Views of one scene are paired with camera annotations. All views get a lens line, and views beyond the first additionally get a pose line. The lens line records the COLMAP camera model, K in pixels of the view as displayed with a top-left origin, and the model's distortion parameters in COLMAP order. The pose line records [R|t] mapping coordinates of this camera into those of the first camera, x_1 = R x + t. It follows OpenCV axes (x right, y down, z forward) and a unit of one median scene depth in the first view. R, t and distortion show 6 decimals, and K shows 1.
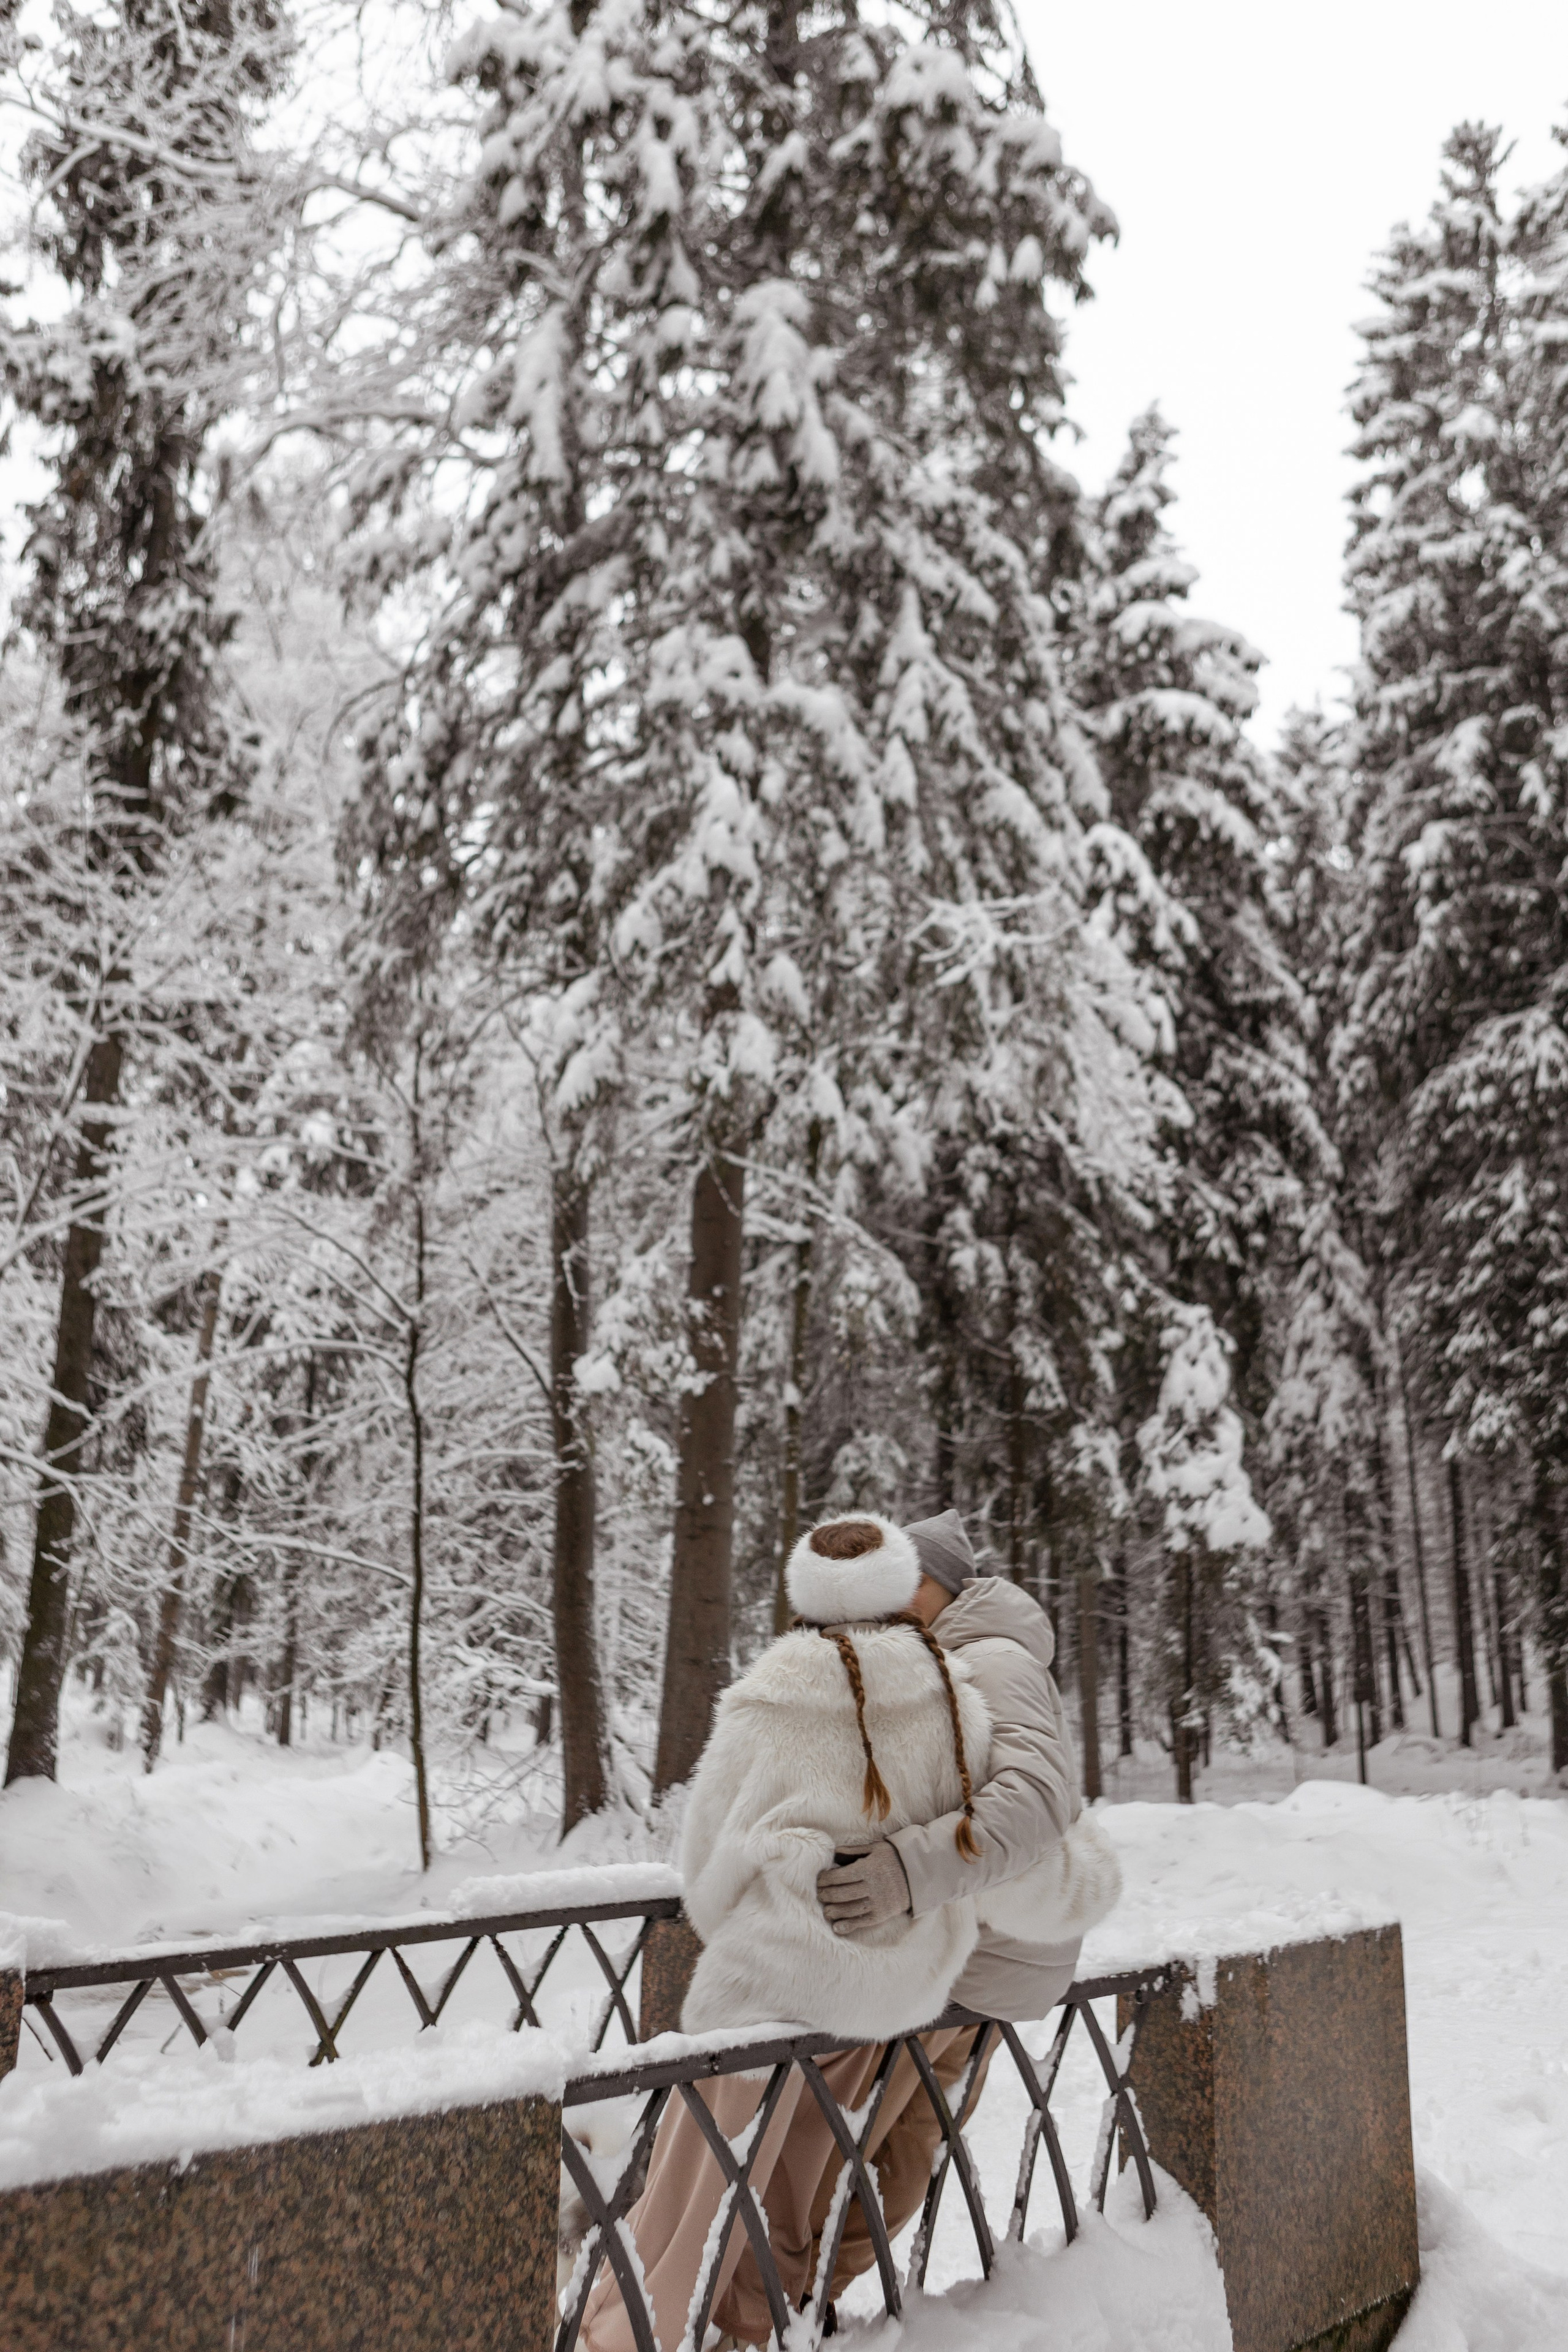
lens RADIAL K [[1853.9, 0, 785.5], [0, 1853.9, 1162.8], [0, 0, 1]] dist [-0.000987, -0.009849]
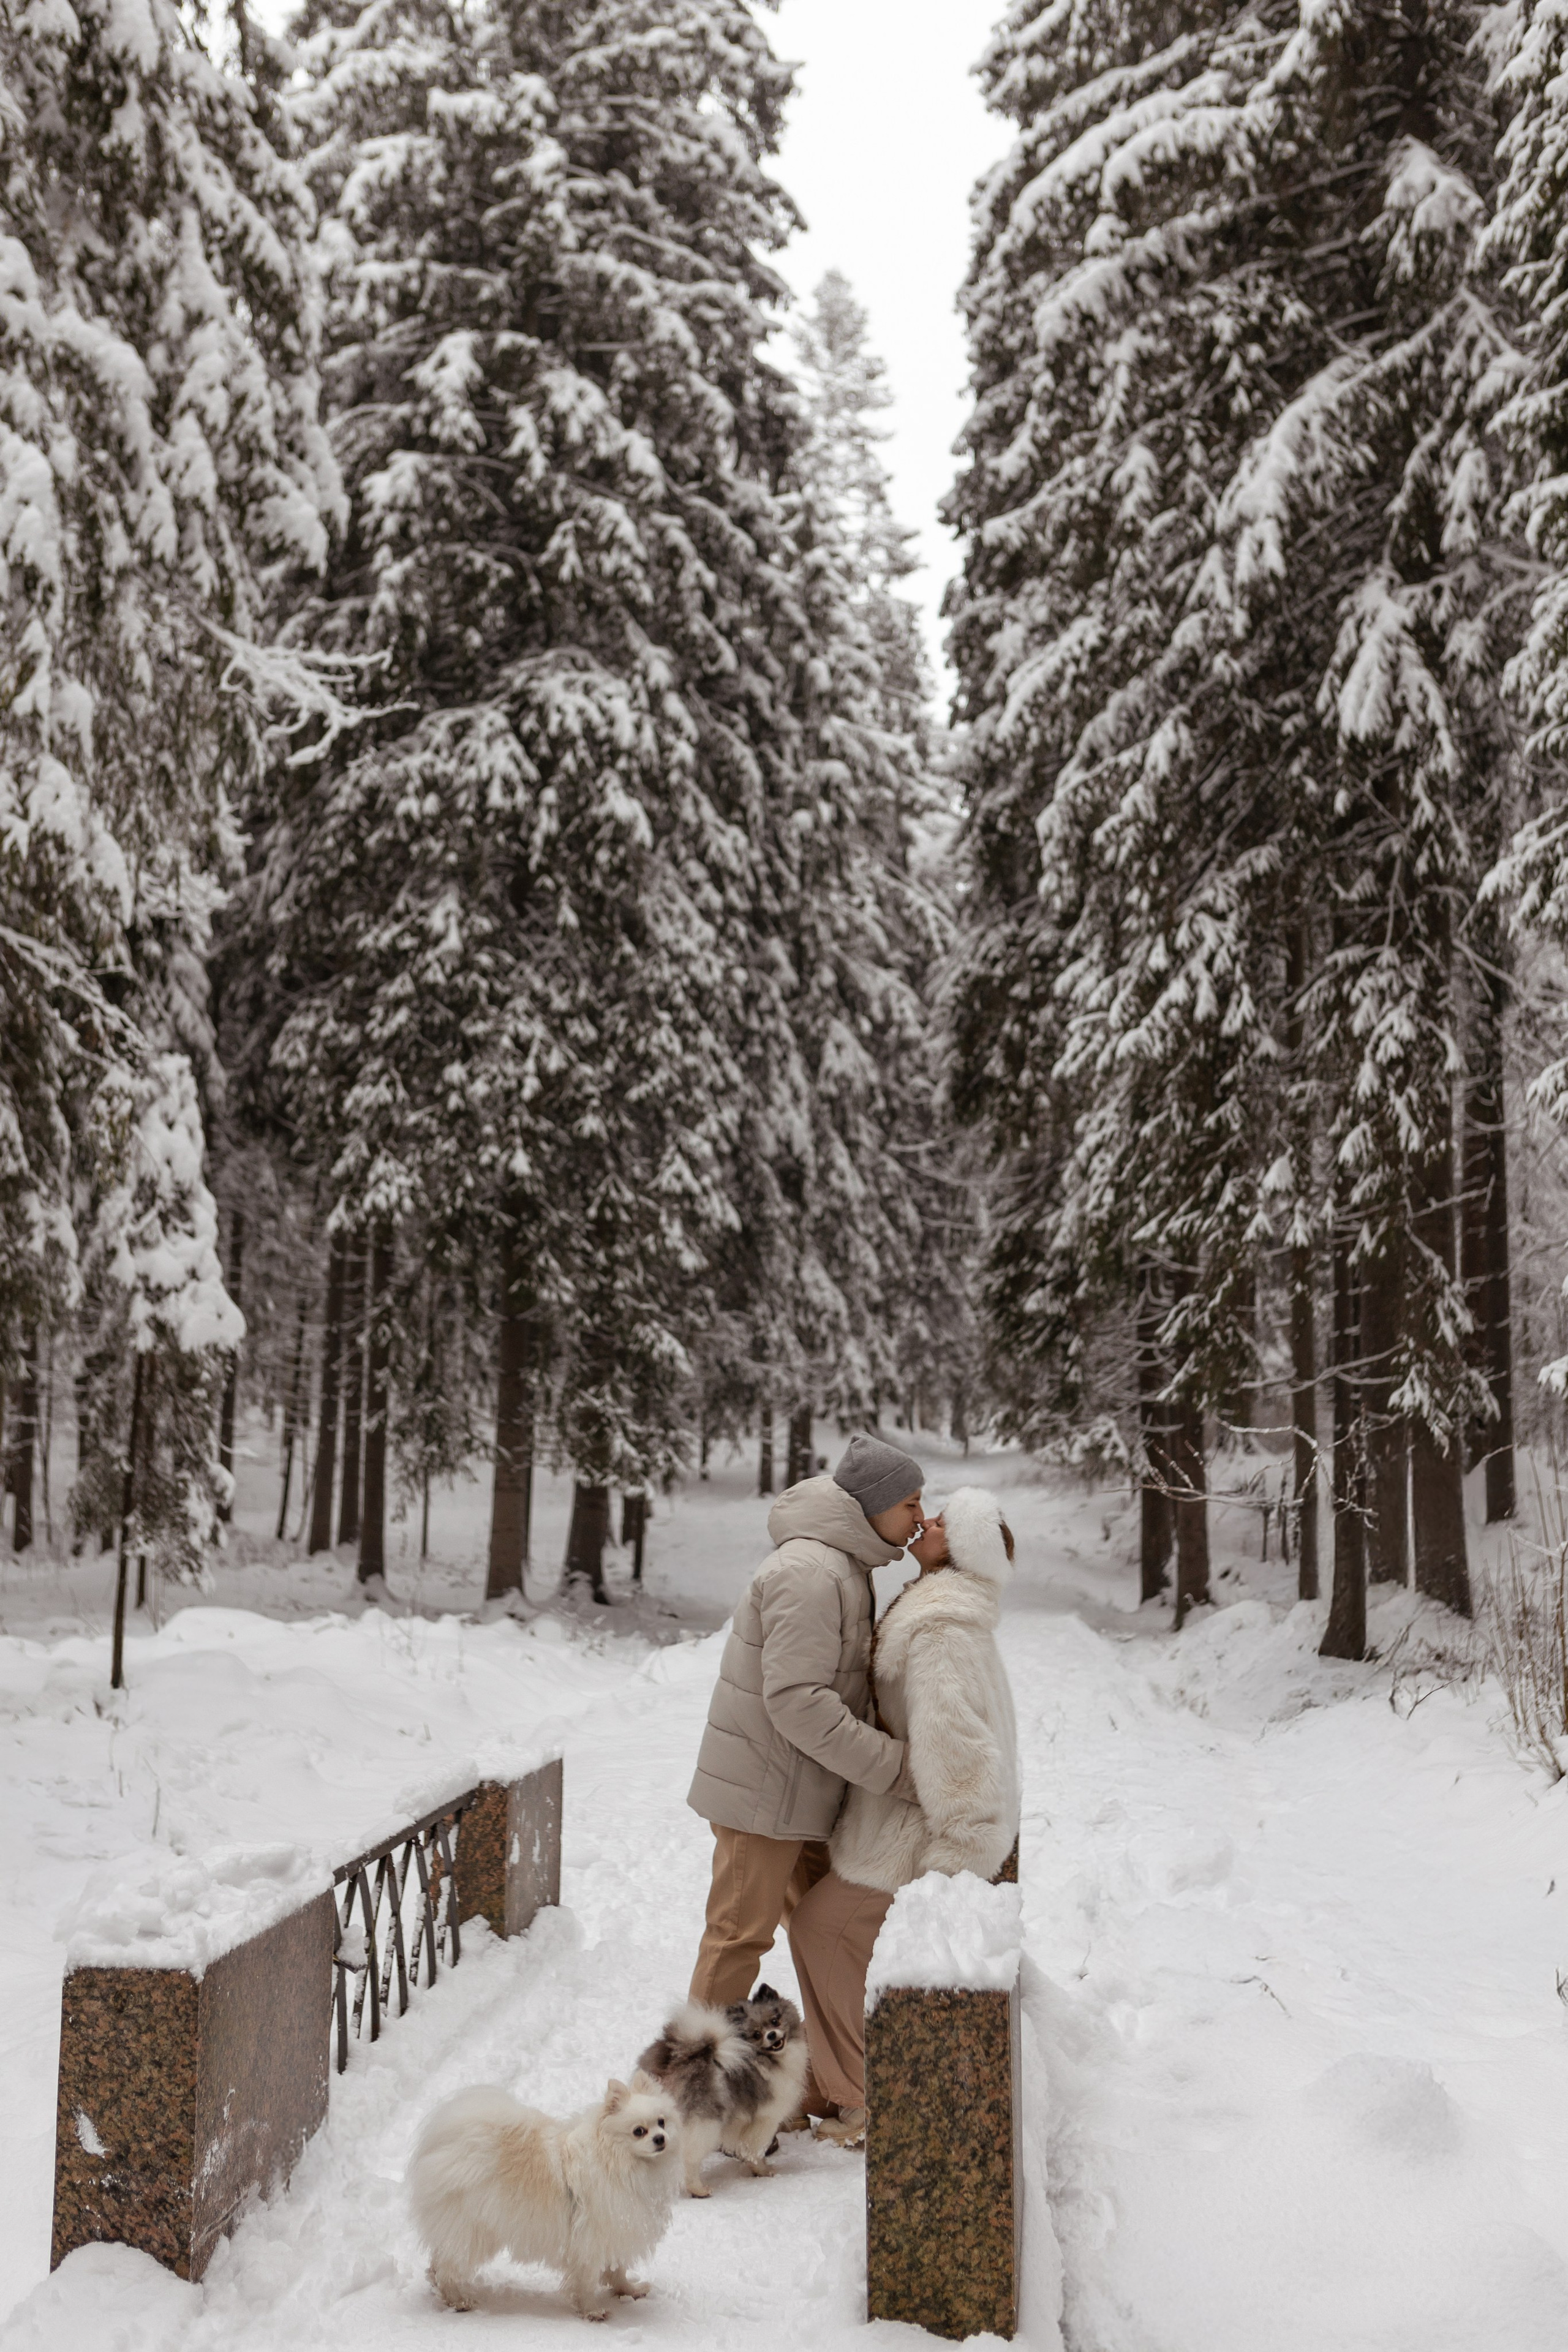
lens RADIAL K [[2568.0, 0, 755.7], [0, 2568.0, 1159.0], [0, 0, 1]] dist [-0.038333, 0.017218]
pose [[0.818478, 0.063110, 0.571062, -0.155032], [-0.152535, 0.982148, 0.110081, -0.030033], [-0.553920, -0.177206, 0.813493, -0.048380]]
